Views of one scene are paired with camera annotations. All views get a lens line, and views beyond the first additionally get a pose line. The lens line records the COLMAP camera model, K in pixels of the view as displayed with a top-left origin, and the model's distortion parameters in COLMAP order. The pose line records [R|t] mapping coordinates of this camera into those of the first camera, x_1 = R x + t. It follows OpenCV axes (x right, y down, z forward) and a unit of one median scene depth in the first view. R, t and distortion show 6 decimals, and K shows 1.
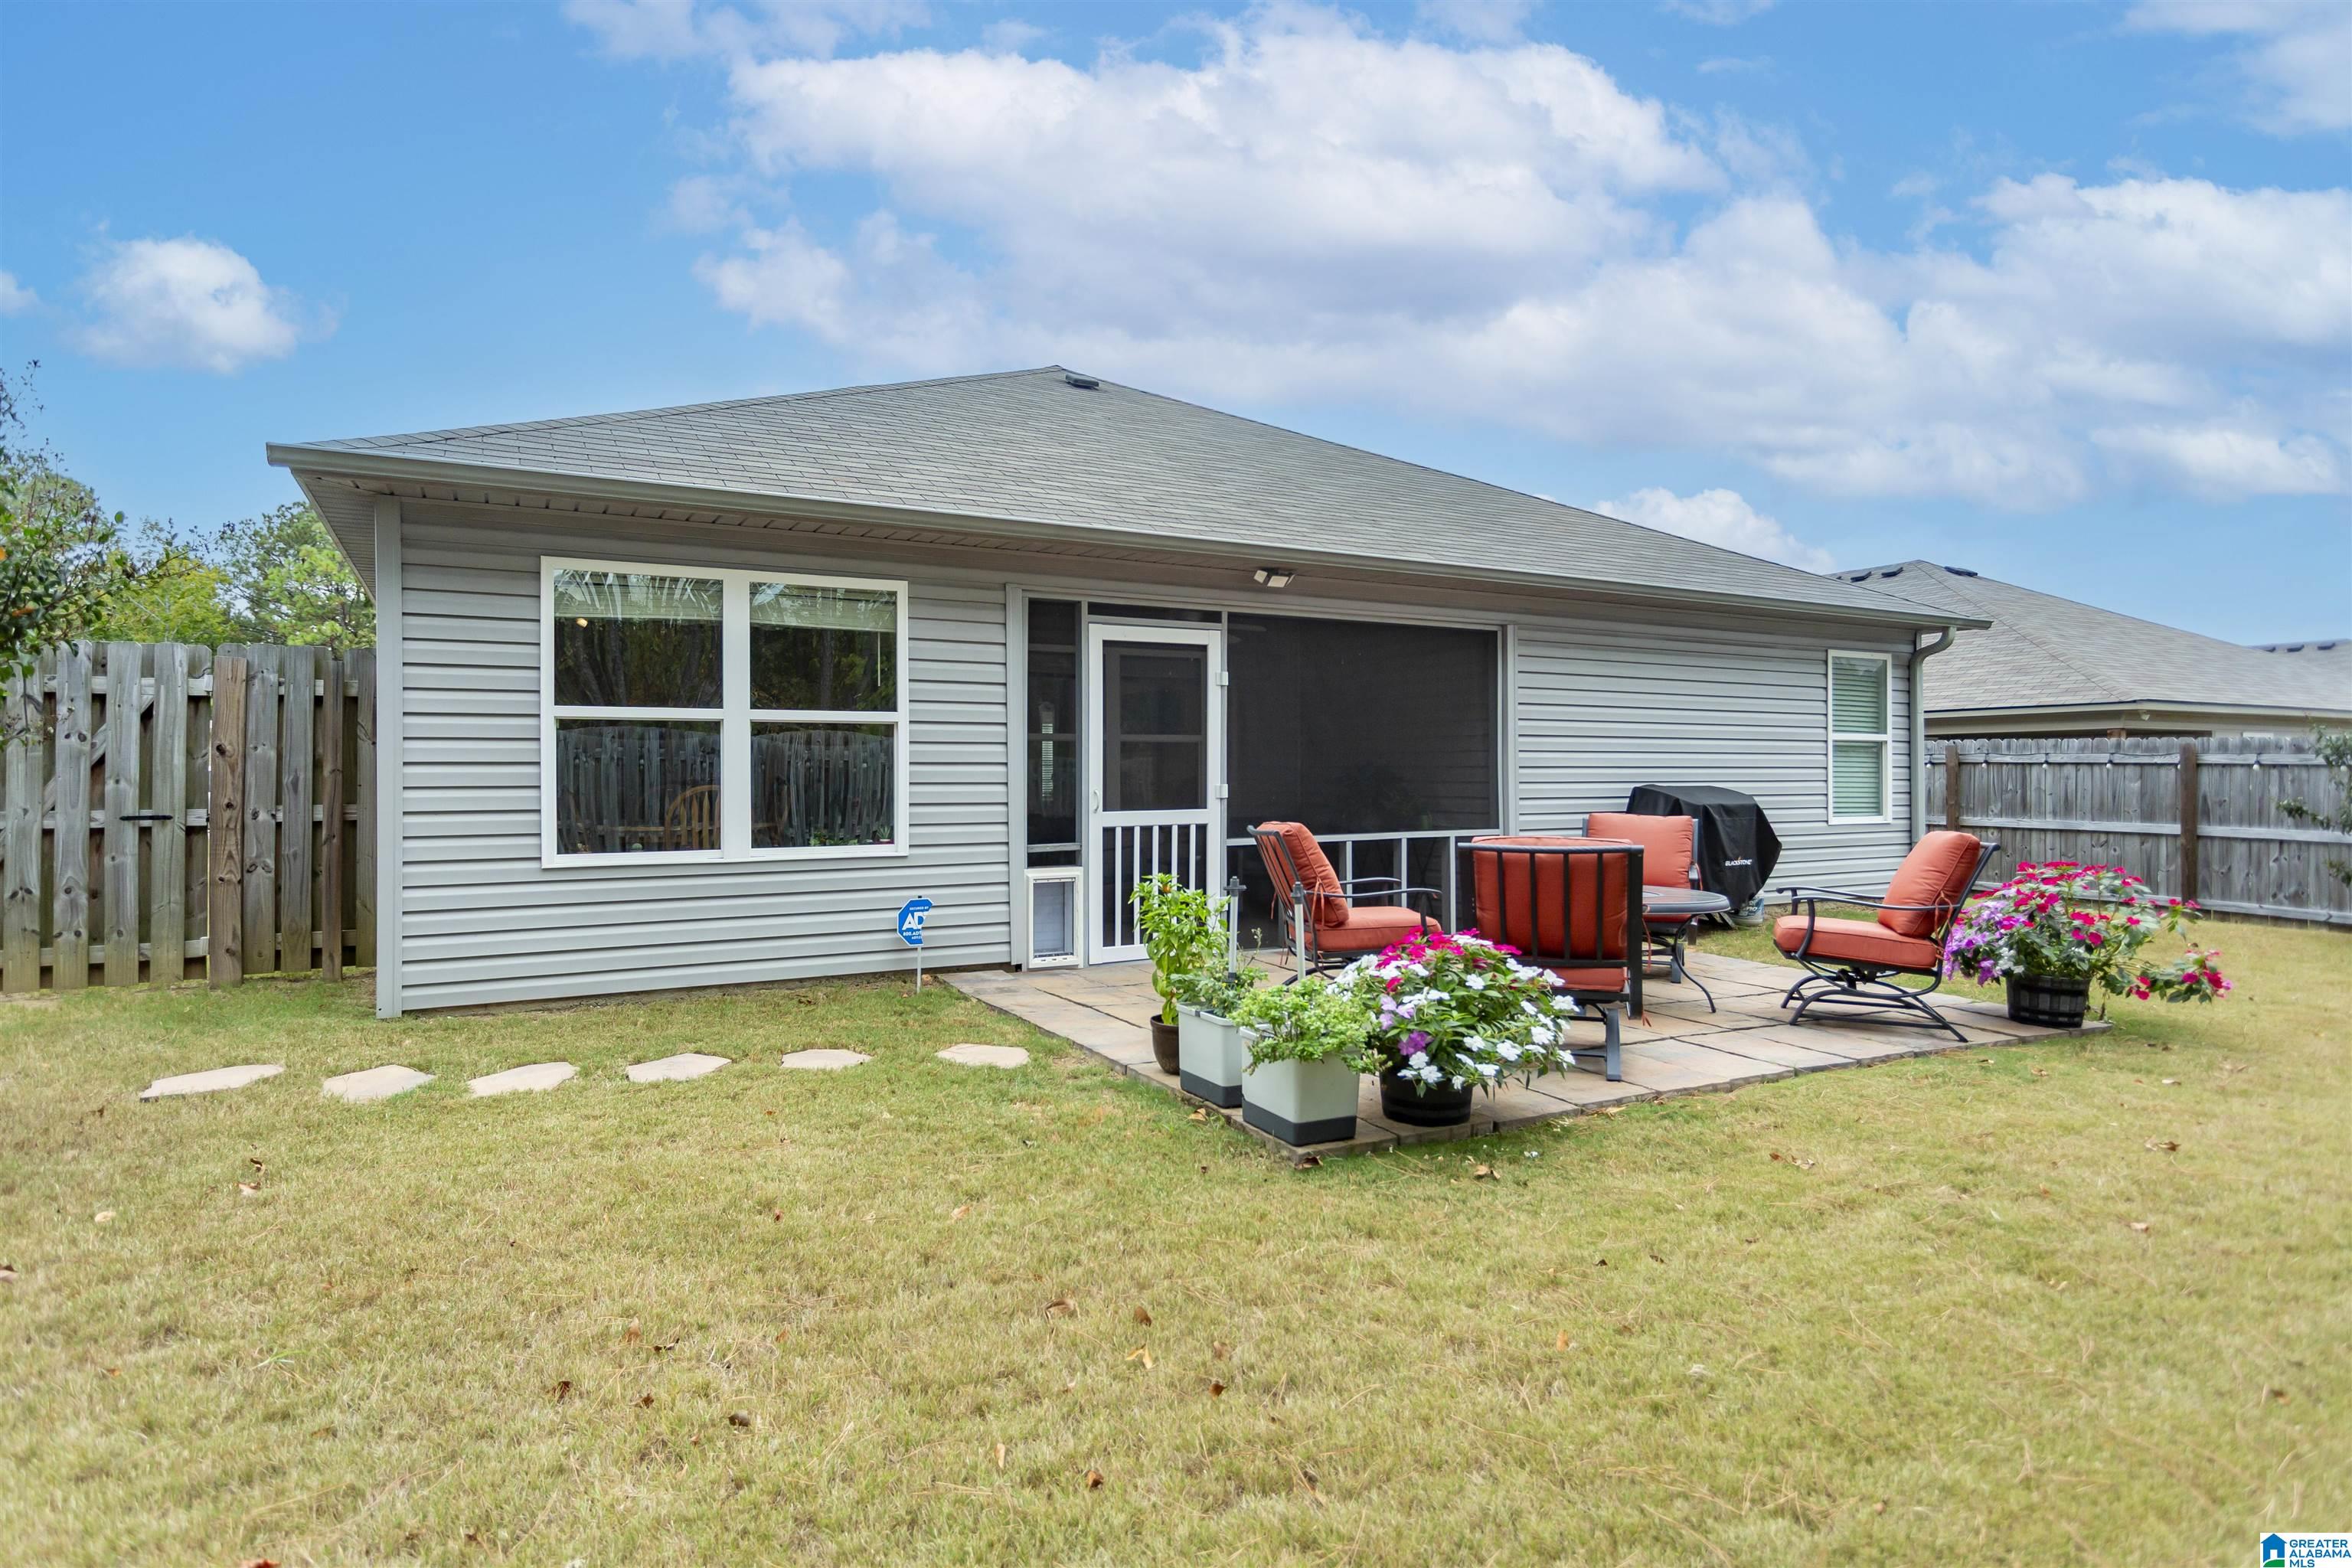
lens RADIAL K [[1269.7, 0, 1159.2], [0, 1269.7, 784.2], [0, 0, 1]] dist [-0.002809, 0.006719]
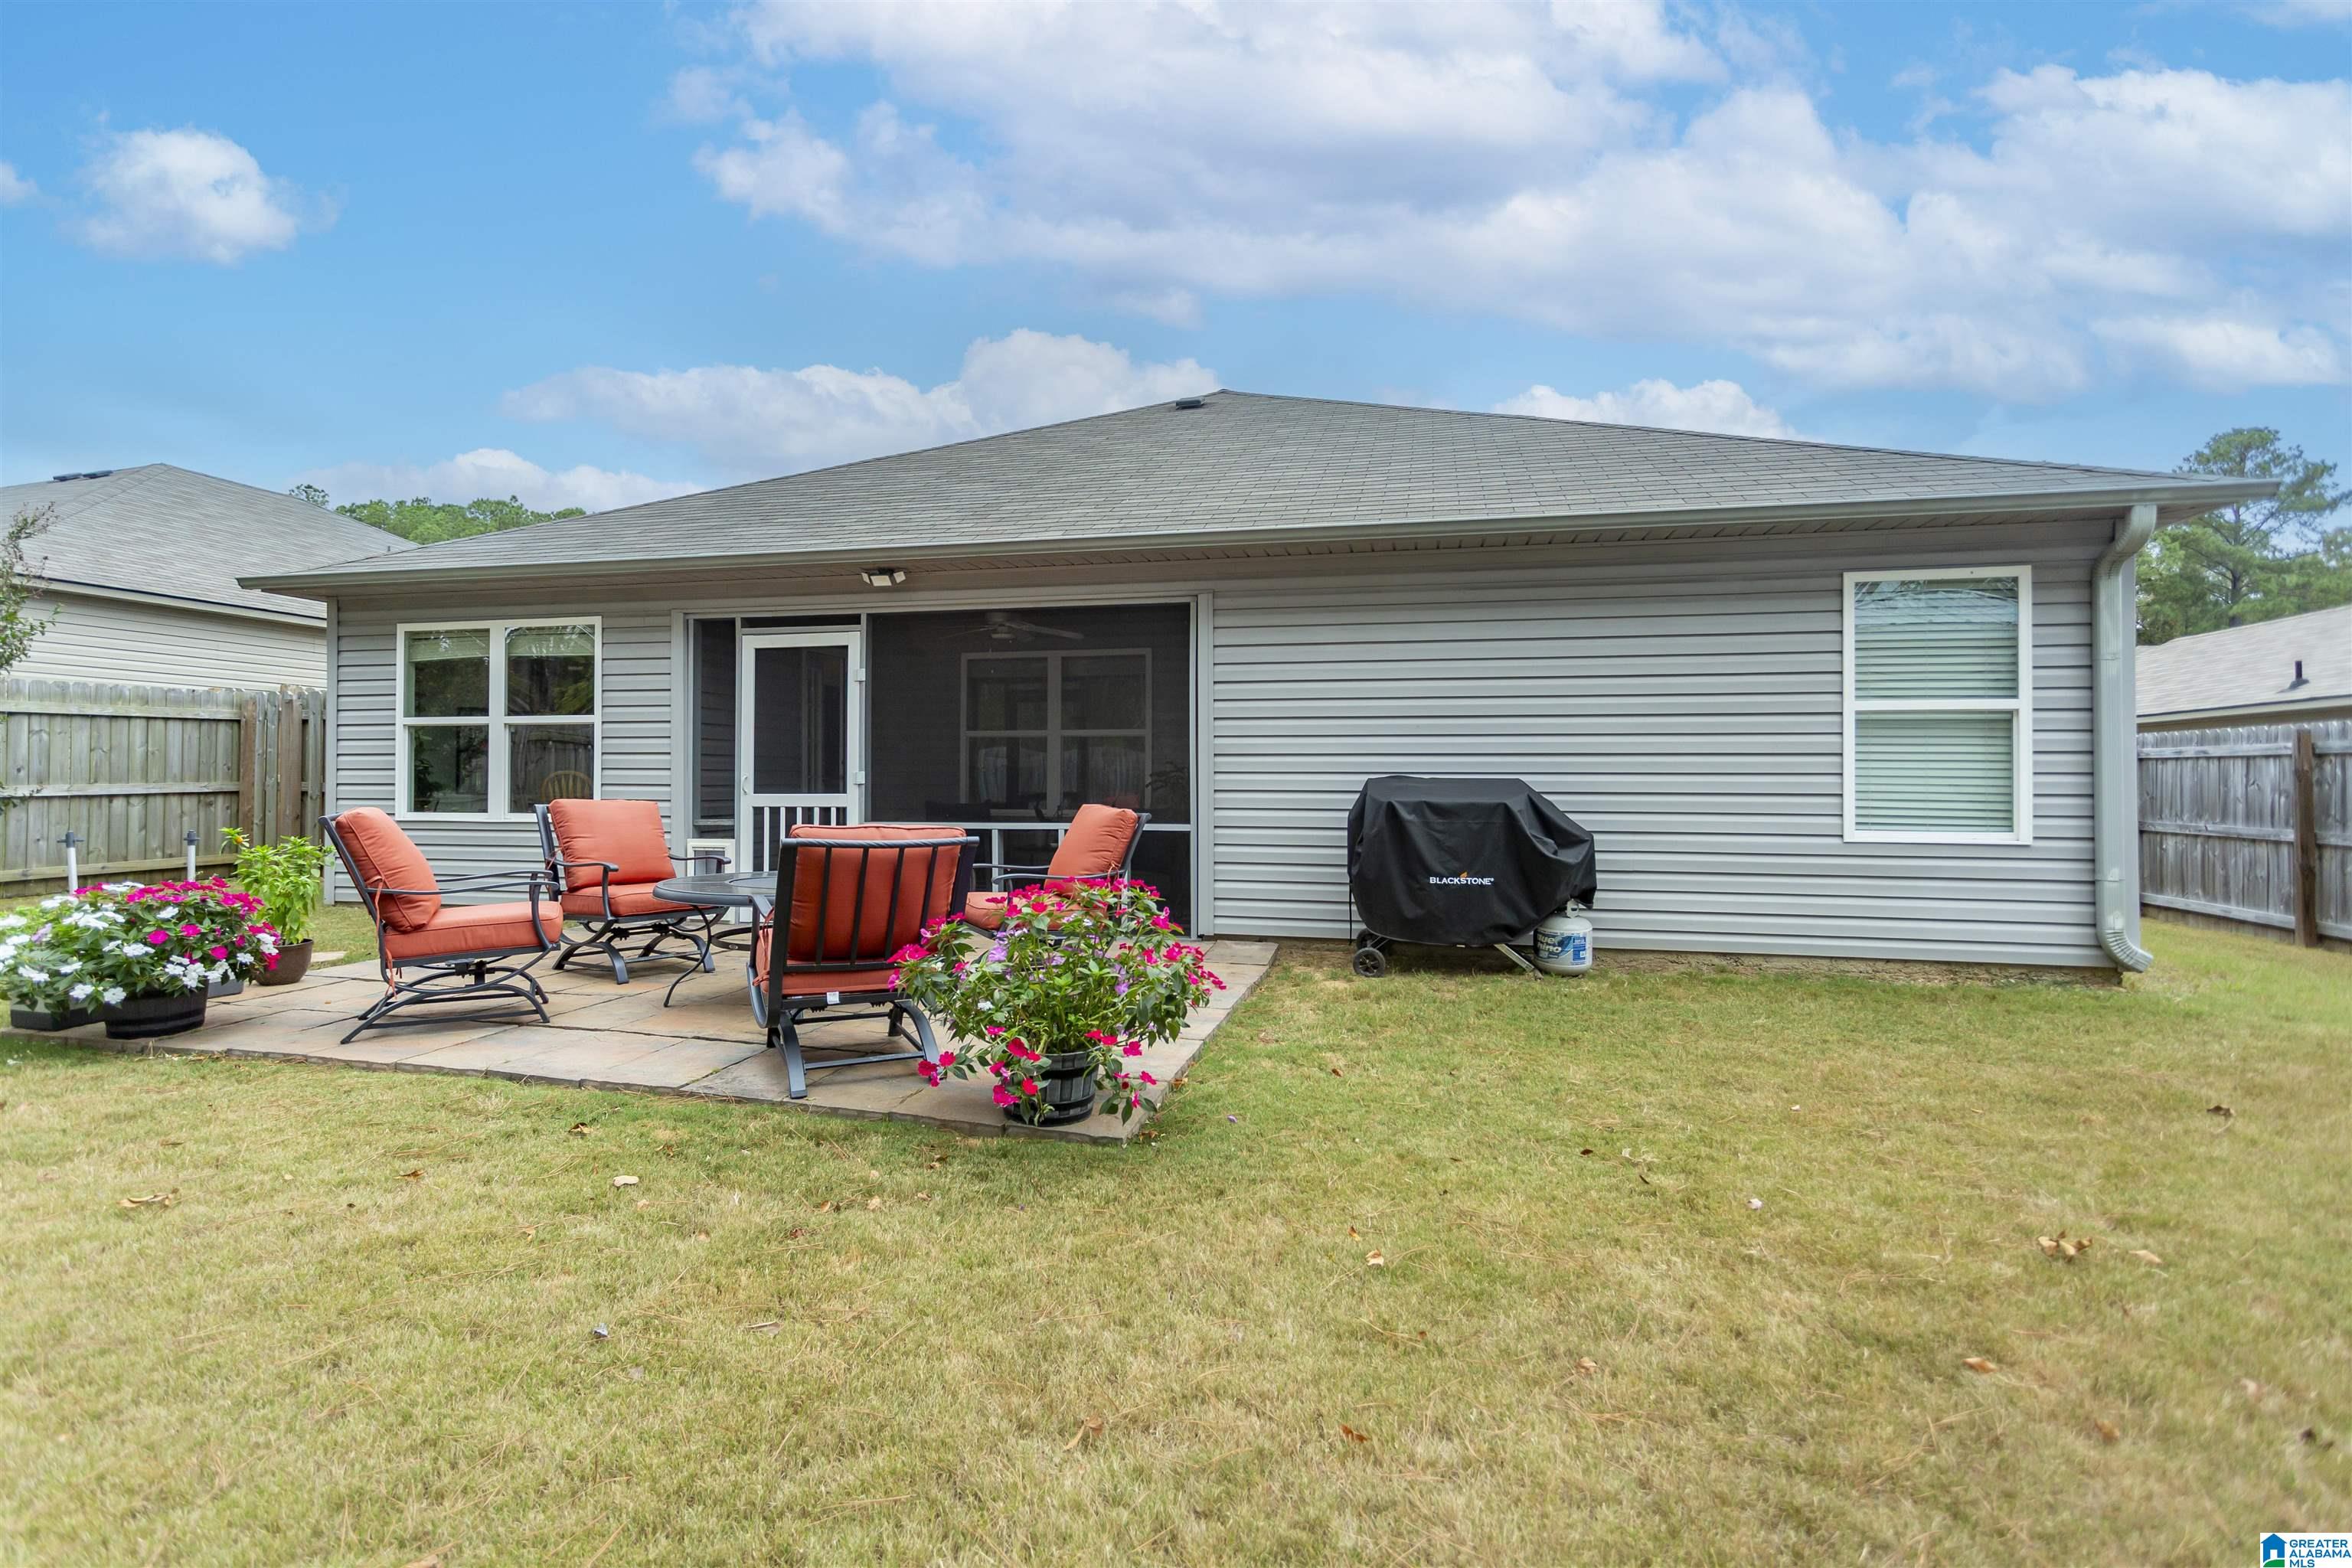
lens RADIAL K [[1130.1, 0, 1151.0], [0, 1130.1, 770.2], [0, 0, 1]] dist [0.001310, 0.002478]
pose [[0.737841, 0.005261, -0.674954, 0.953298], [-0.007615, 0.999971, -0.000530, -0.002374], [0.674932, 0.005531, 0.737859, 0.481527]]
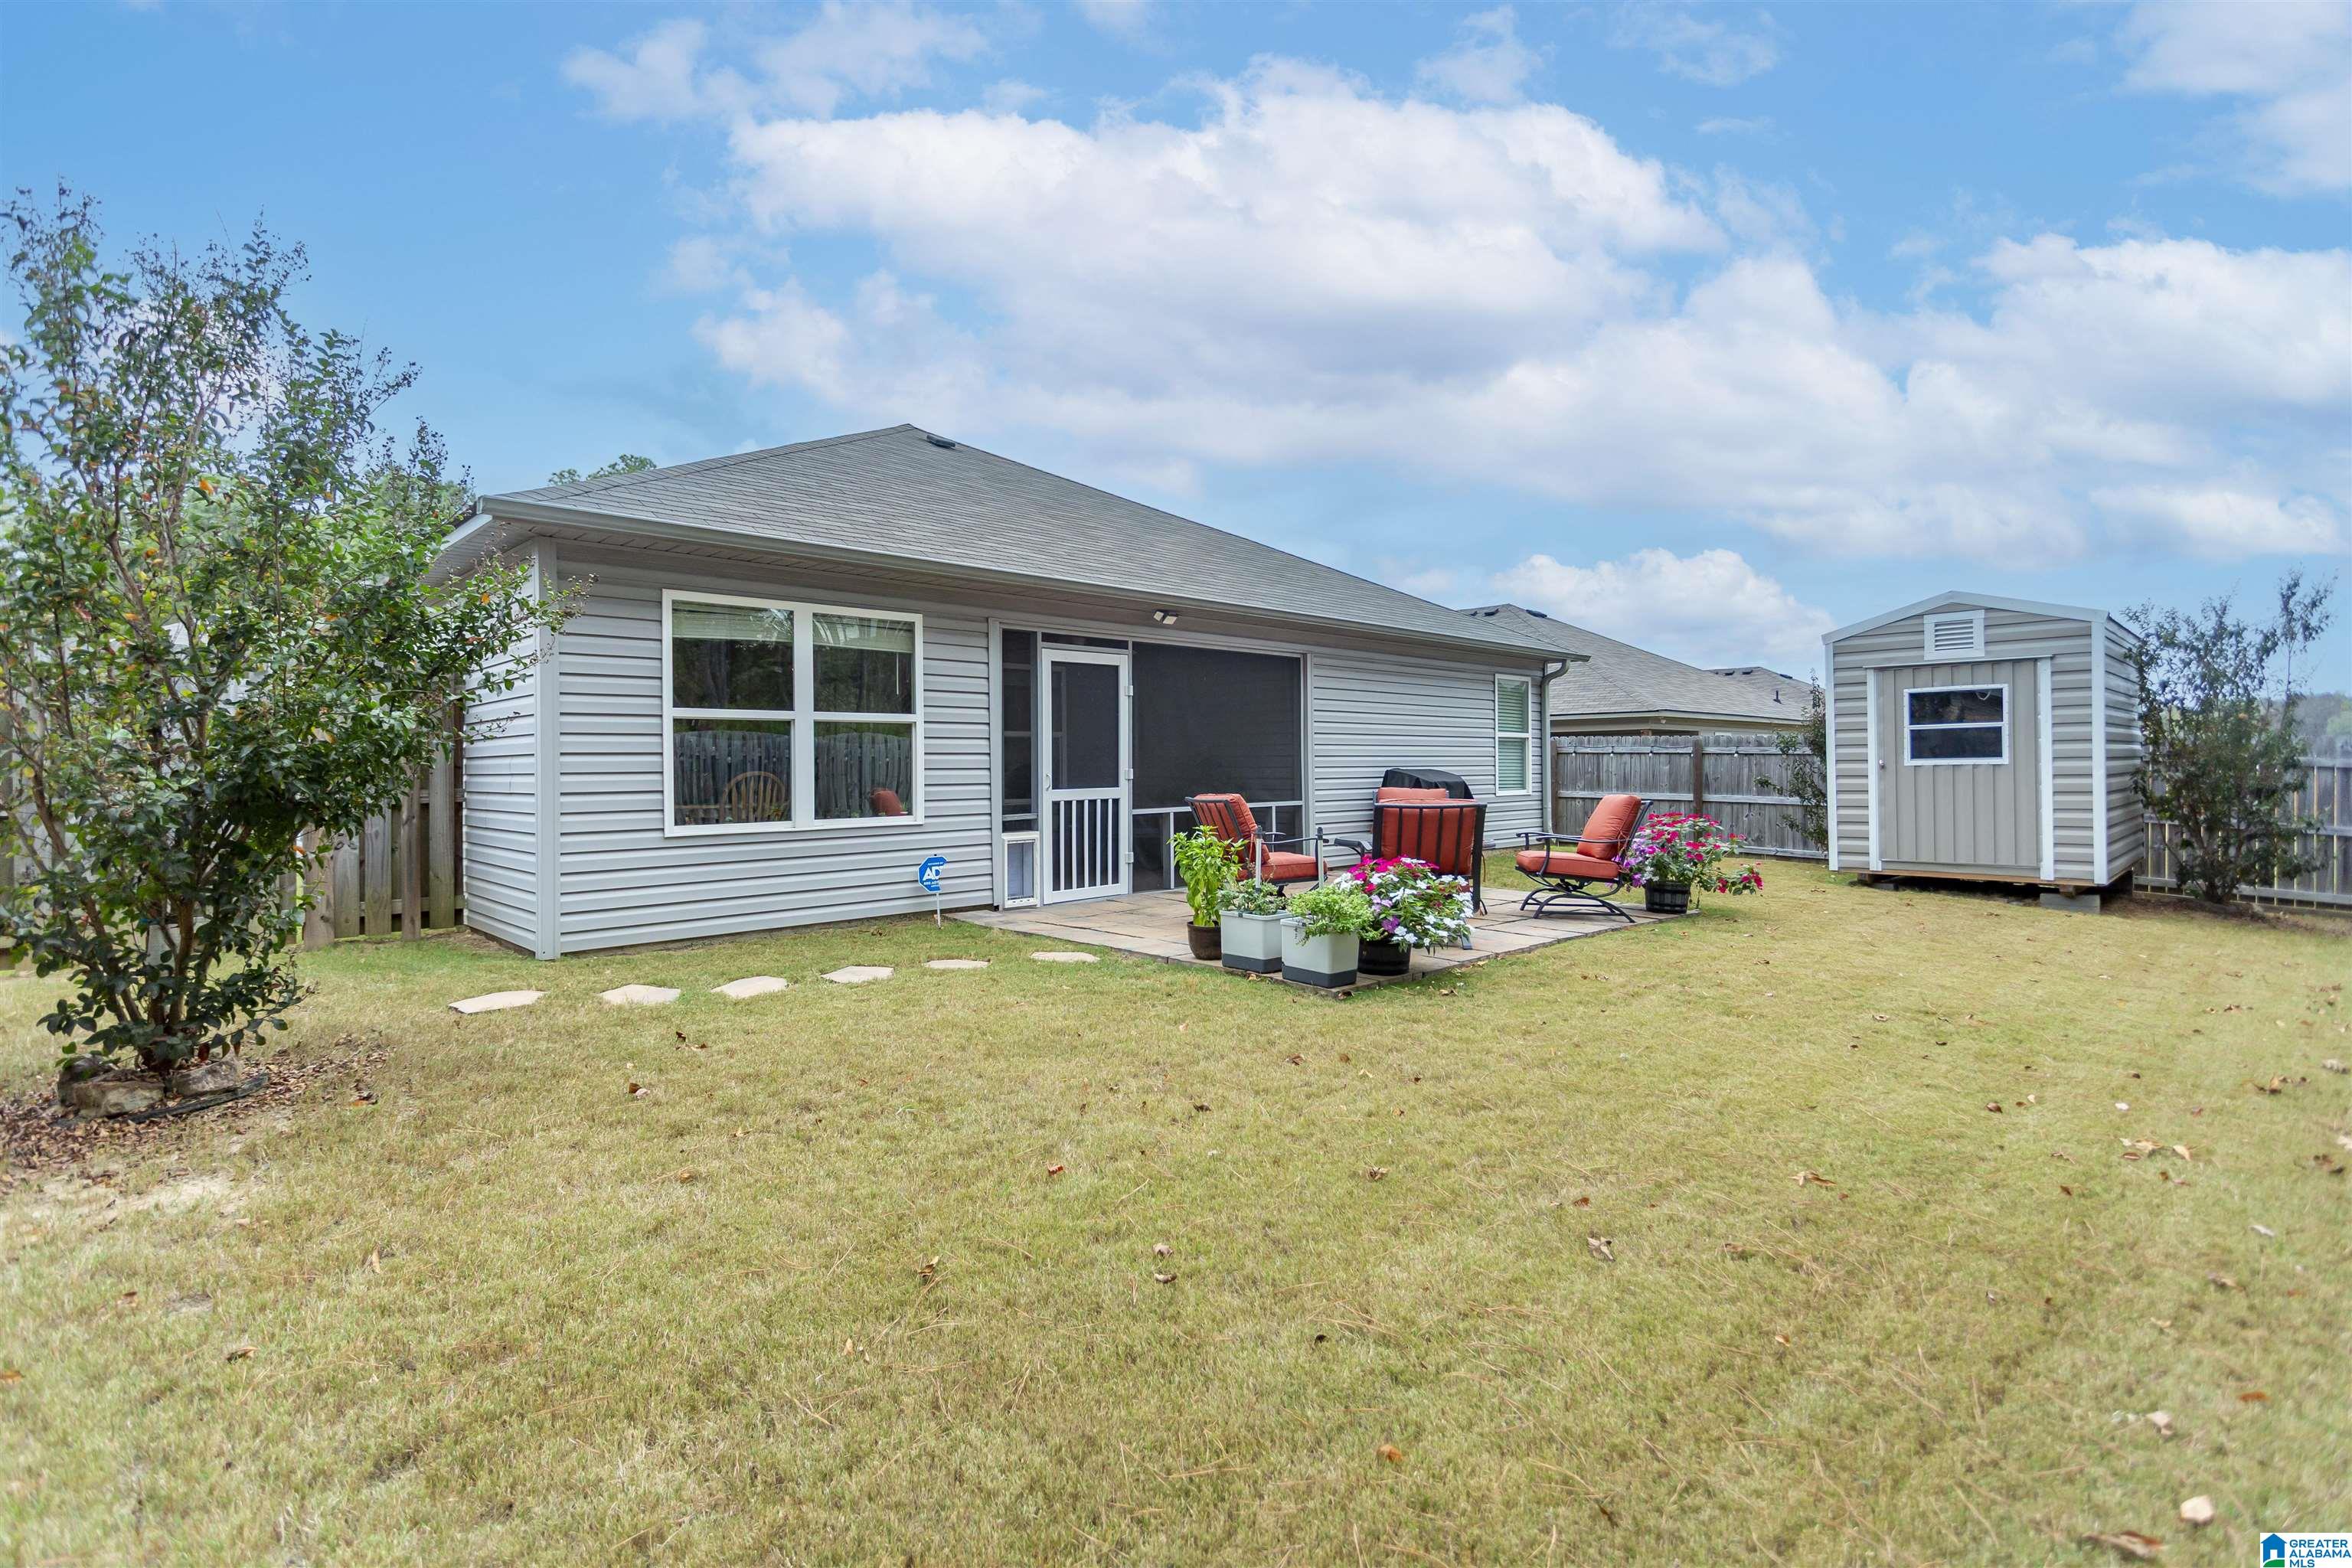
lens RADIAL K [[1130.1, 0, 1169.5], [0, 1130.1, 764.9], [0, 0, 1]] dist [0.001310, 0.002478]
pose [[0.960862, -0.004210, 0.276996, -0.258233], [0.006352, 0.999956, -0.006838, 0.004669], [-0.276955, 0.008330, 0.960847, -0.175778]]
